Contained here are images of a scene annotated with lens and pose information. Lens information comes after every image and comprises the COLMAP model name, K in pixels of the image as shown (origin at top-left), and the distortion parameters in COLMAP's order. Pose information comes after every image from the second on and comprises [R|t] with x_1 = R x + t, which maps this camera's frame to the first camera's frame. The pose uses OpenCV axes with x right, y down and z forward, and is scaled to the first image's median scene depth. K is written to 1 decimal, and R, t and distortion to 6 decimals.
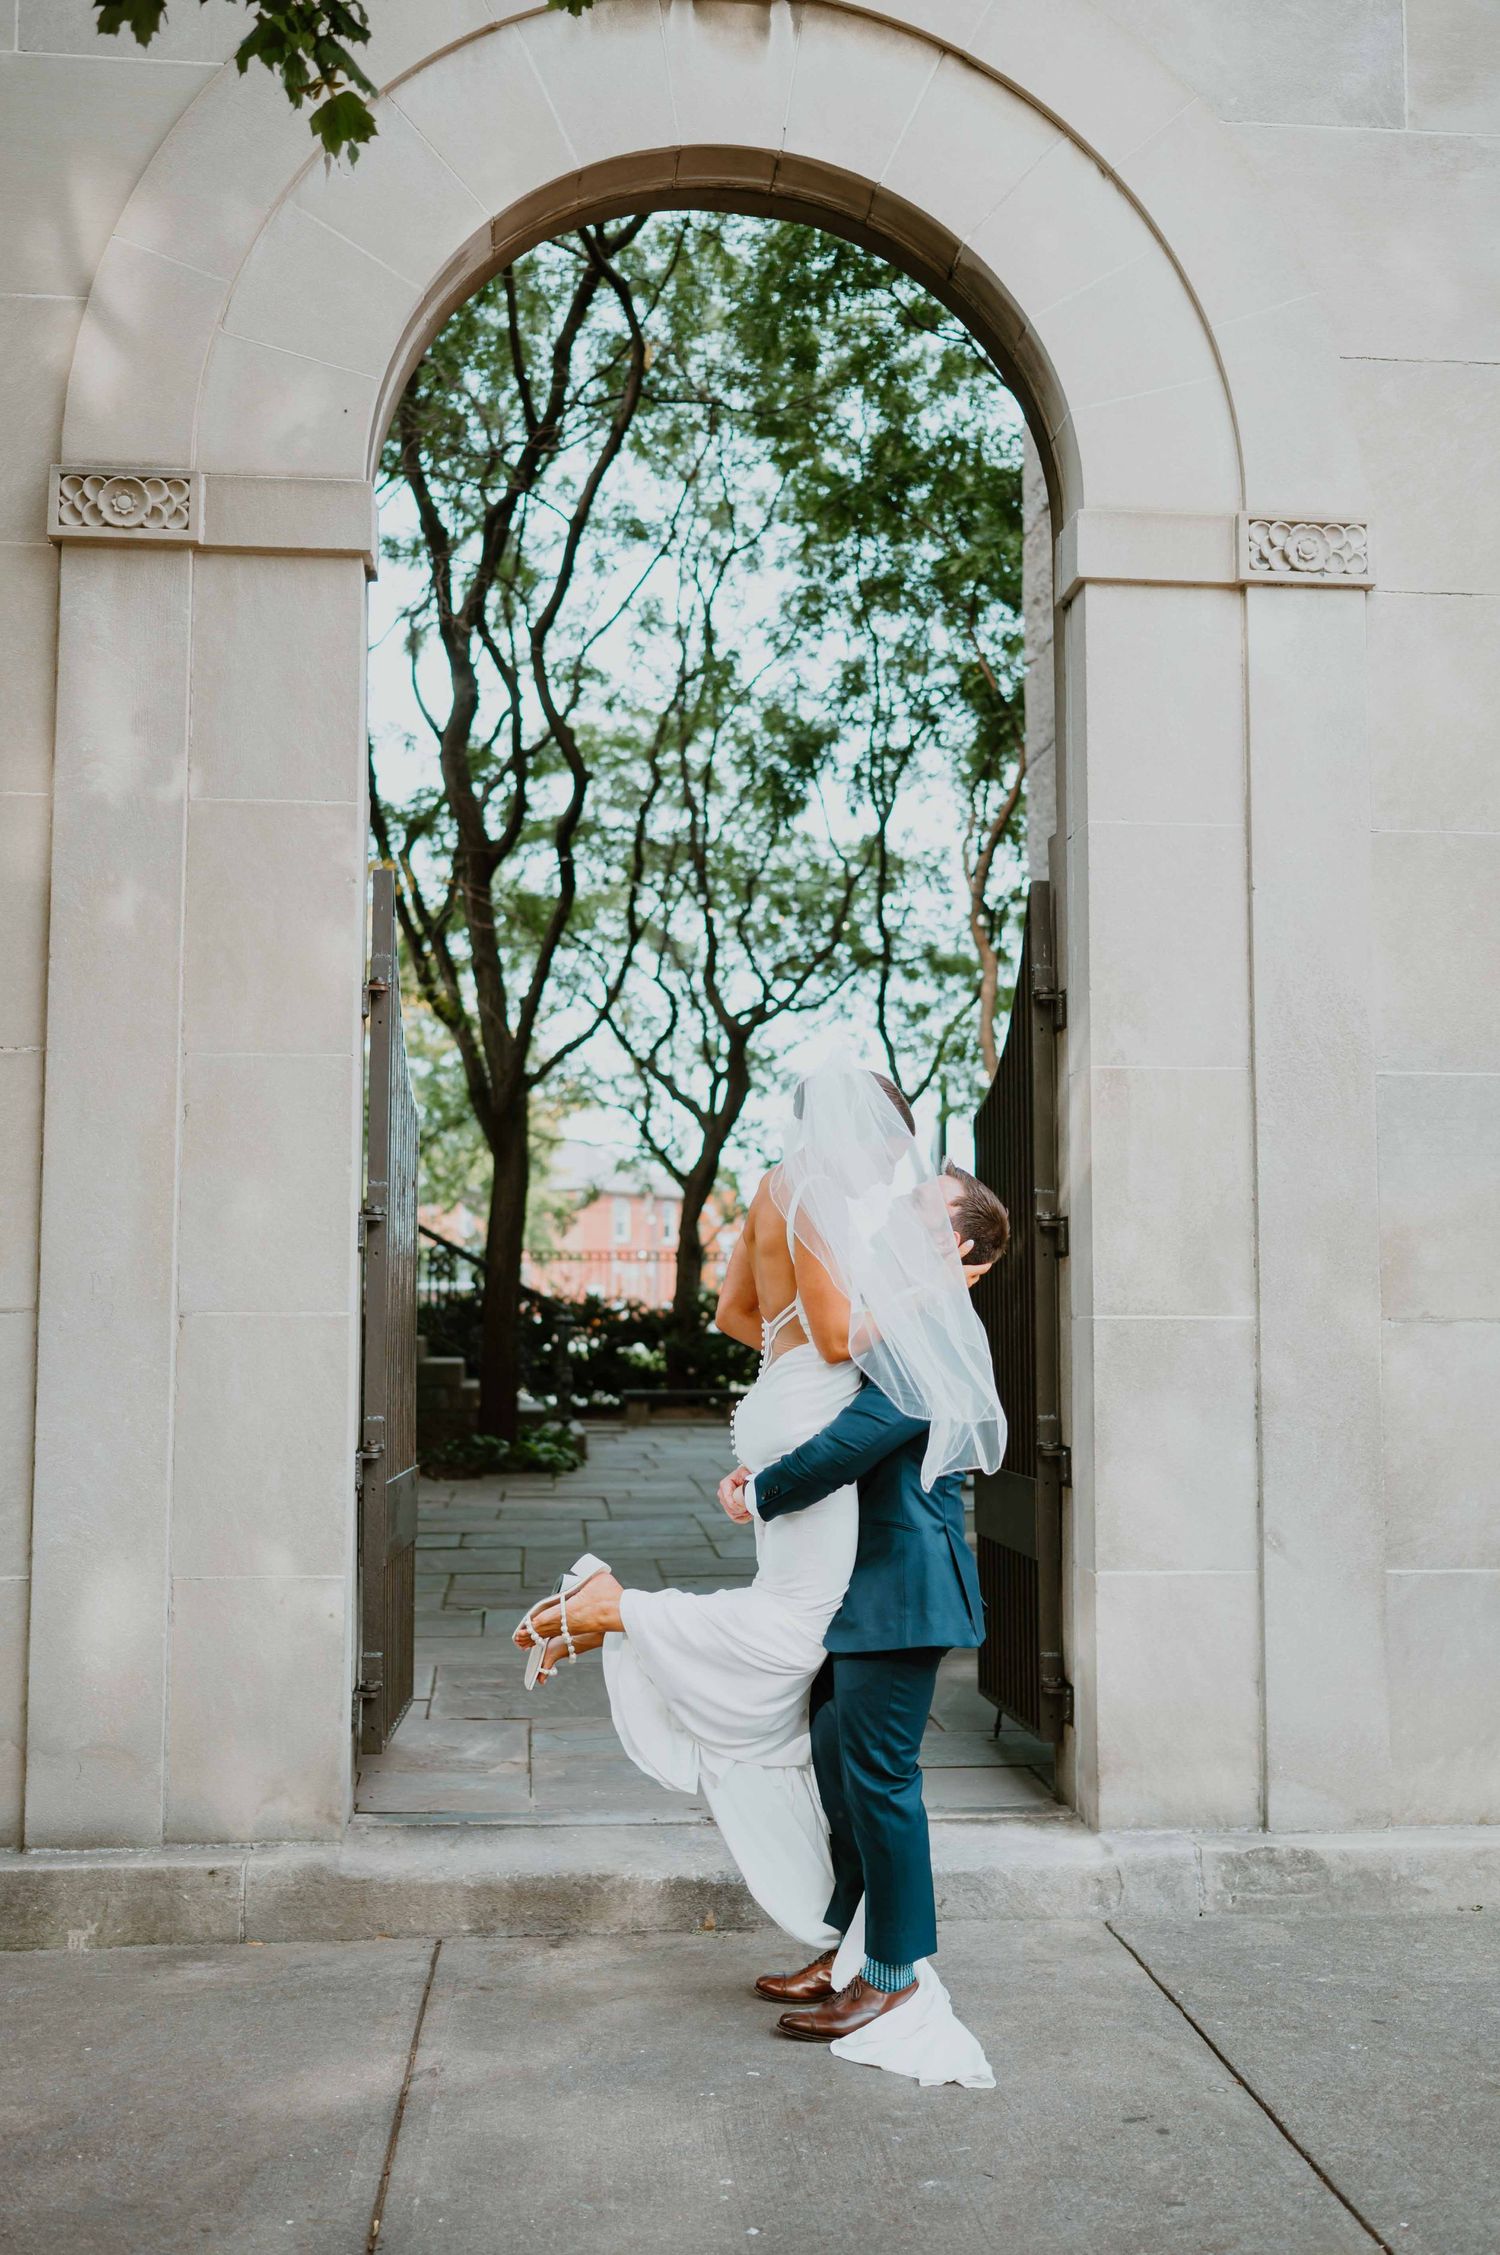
lens RADIAL K [[2218.6, 0, 794.6], [0, 2218.6, 1031.2], [0, 0, 1]] dist [-0.003817, 0.001983]
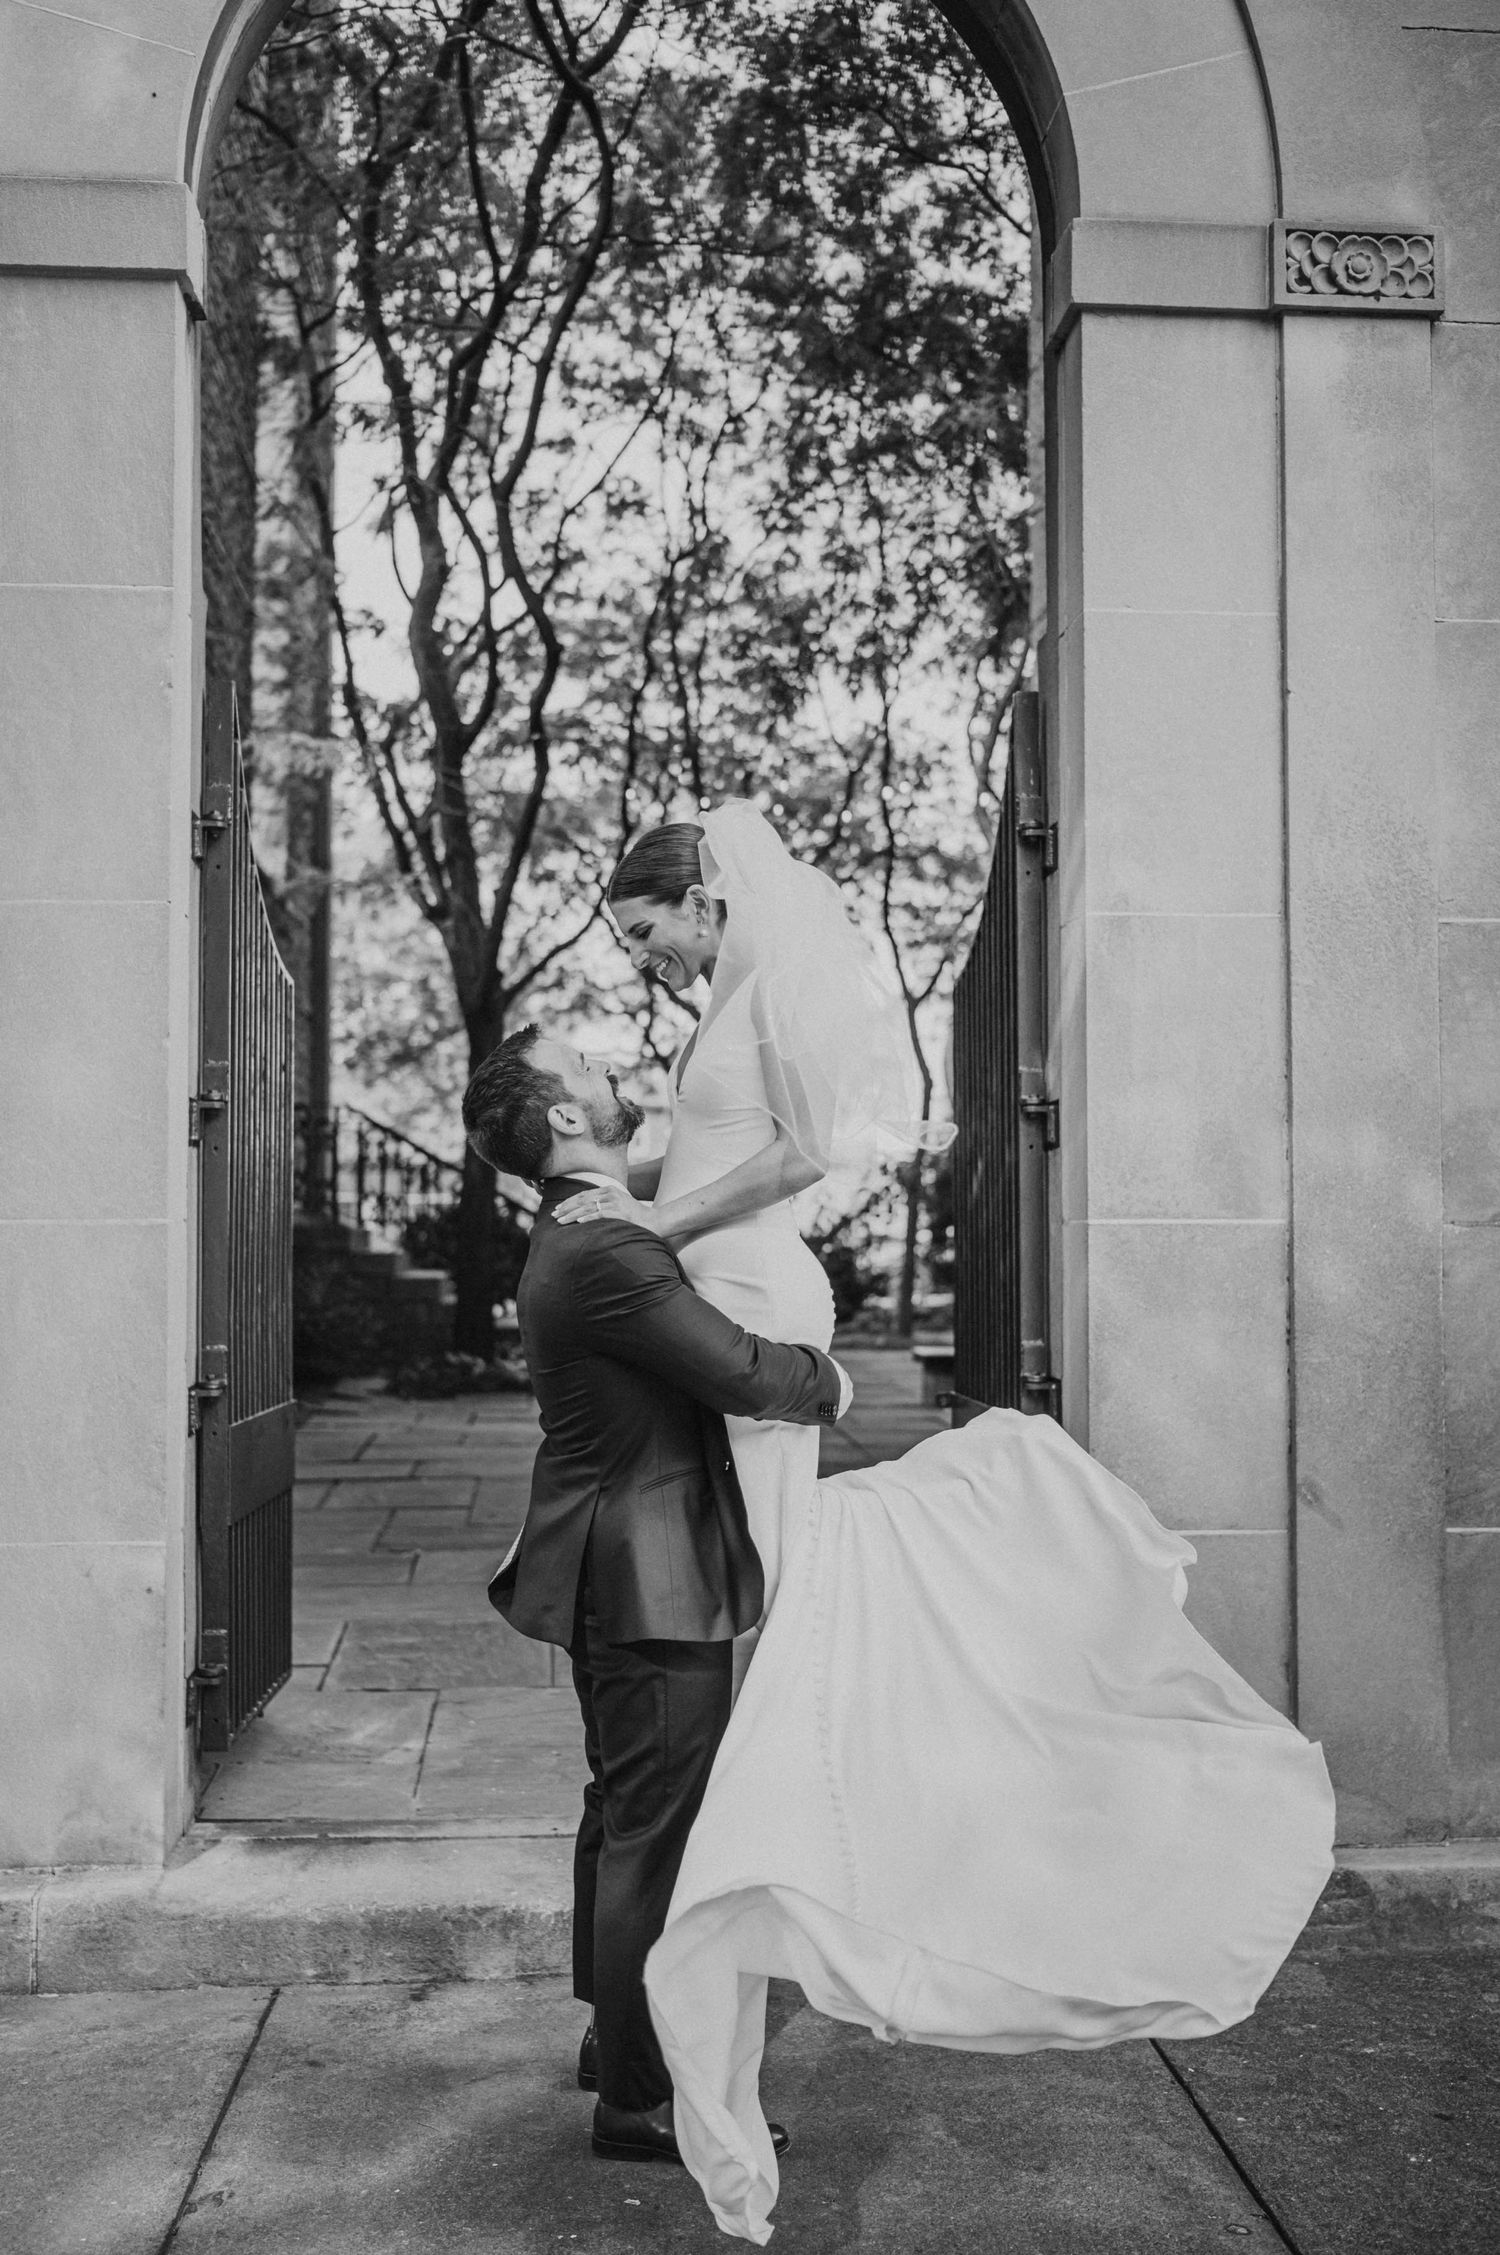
lens RADIAL K [[2226.5, 0, 815.3], [0, 2226.5, 1066.3], [0, 0, 1]] dist [-0.002959, -0.010303]
pose [[0.999990, -0.004207, 0.001684, 0.033010], [0.004108, 0.998473, 0.055098, 0.026313], [-0.001913, -0.055090, 0.998480, 0.186187]]
